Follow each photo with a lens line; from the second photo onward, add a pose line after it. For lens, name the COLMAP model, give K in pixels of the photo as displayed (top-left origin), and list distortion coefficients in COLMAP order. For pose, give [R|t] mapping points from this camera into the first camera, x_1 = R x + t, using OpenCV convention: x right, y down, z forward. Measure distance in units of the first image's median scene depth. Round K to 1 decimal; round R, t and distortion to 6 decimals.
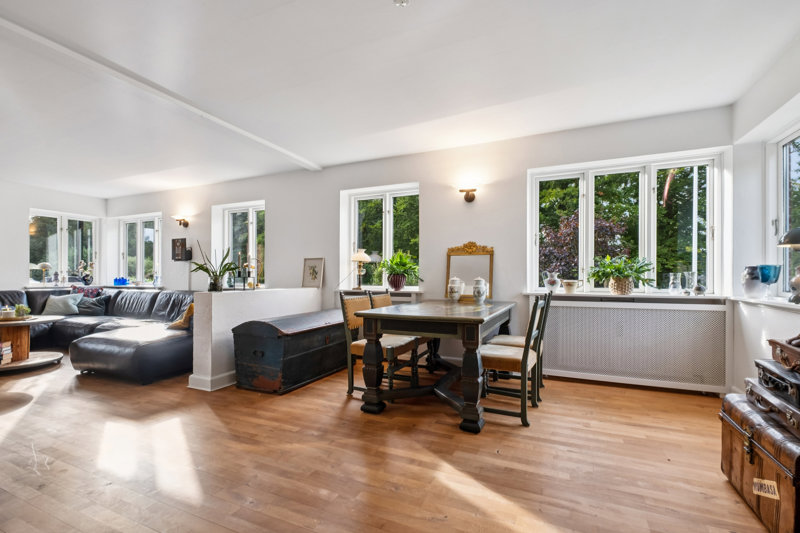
lens RADIAL K [[362.2, 0, 383.1], [0, 362.2, 267.2], [0, 0, 1]] dist [-0.000999, -0.000076]
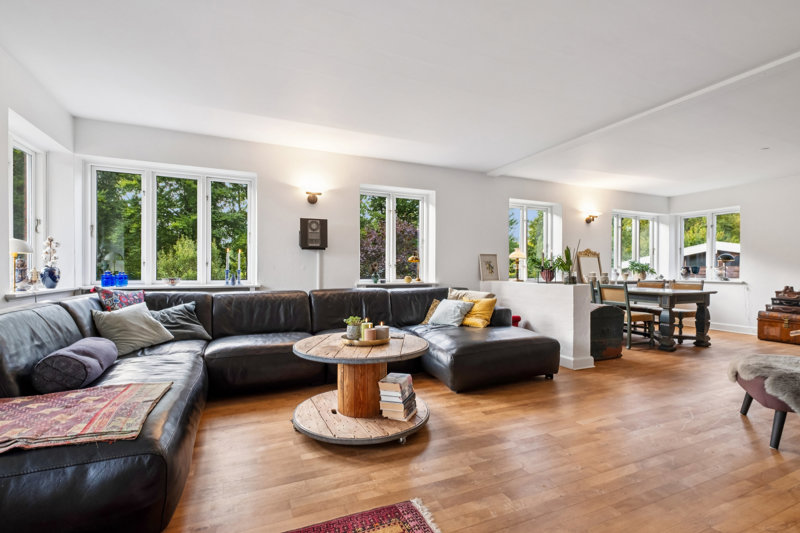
lens RADIAL K [[362.2, 0, 383.1], [0, 362.2, 267.2], [0, 0, 1]] dist [-0.000999, -0.000076]
pose [[0.665444, 0.016351, 0.746269, -0.951835], [-0.012187, 0.999865, -0.011040, 0.023760], [-0.746349, -0.001749, 0.665553, 0.391220]]
